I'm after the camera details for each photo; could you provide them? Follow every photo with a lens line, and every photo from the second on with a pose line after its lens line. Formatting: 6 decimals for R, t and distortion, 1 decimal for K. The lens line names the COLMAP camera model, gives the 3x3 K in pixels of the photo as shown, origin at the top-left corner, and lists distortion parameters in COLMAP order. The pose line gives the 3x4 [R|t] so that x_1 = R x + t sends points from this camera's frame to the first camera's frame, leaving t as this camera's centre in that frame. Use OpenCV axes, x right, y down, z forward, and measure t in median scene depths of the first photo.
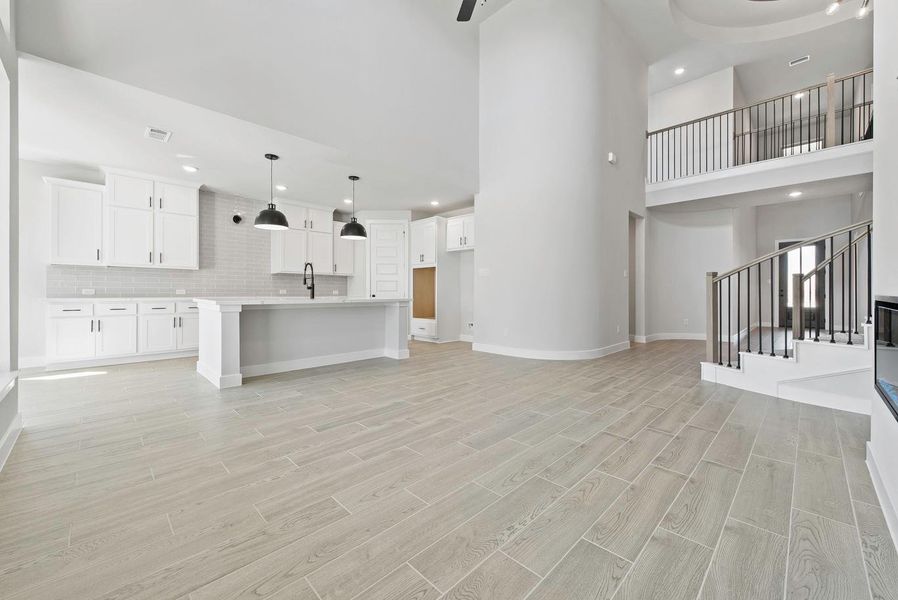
lens RADIAL K [[358.1, 0, 452.1], [0, 358.1, 293.6], [0, 0, 1]] dist [0.019601, -0.000325]
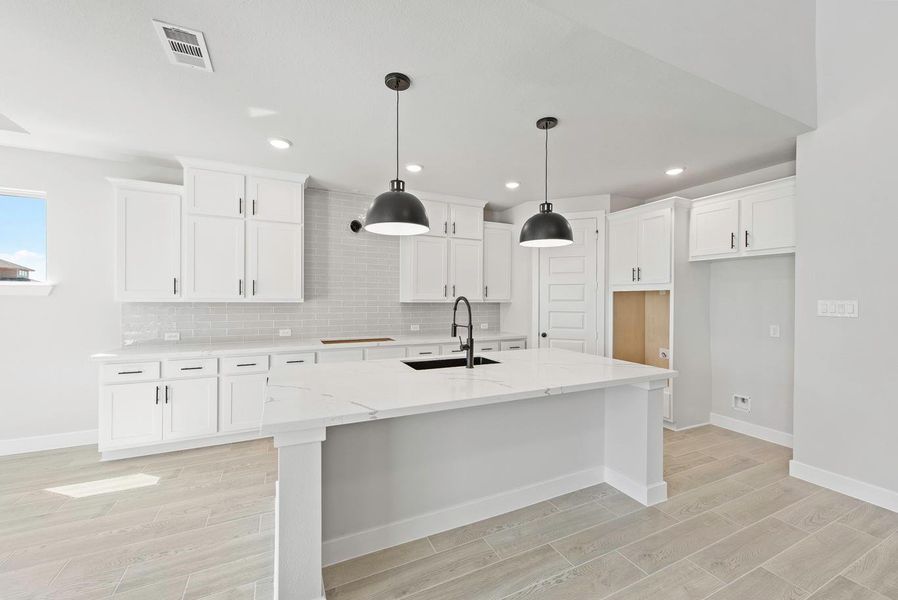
lens RADIAL K [[358.1, 0, 452.1], [0, 358.1, 293.6], [0, 0, 1]] dist [0.019601, -0.000325]
pose [[0.946327, -0.003603, -0.323192, -0.217576], [-0.002506, 0.999826, -0.018483, -0.070316], [0.323202, 0.018301, 0.946153, 0.449280]]
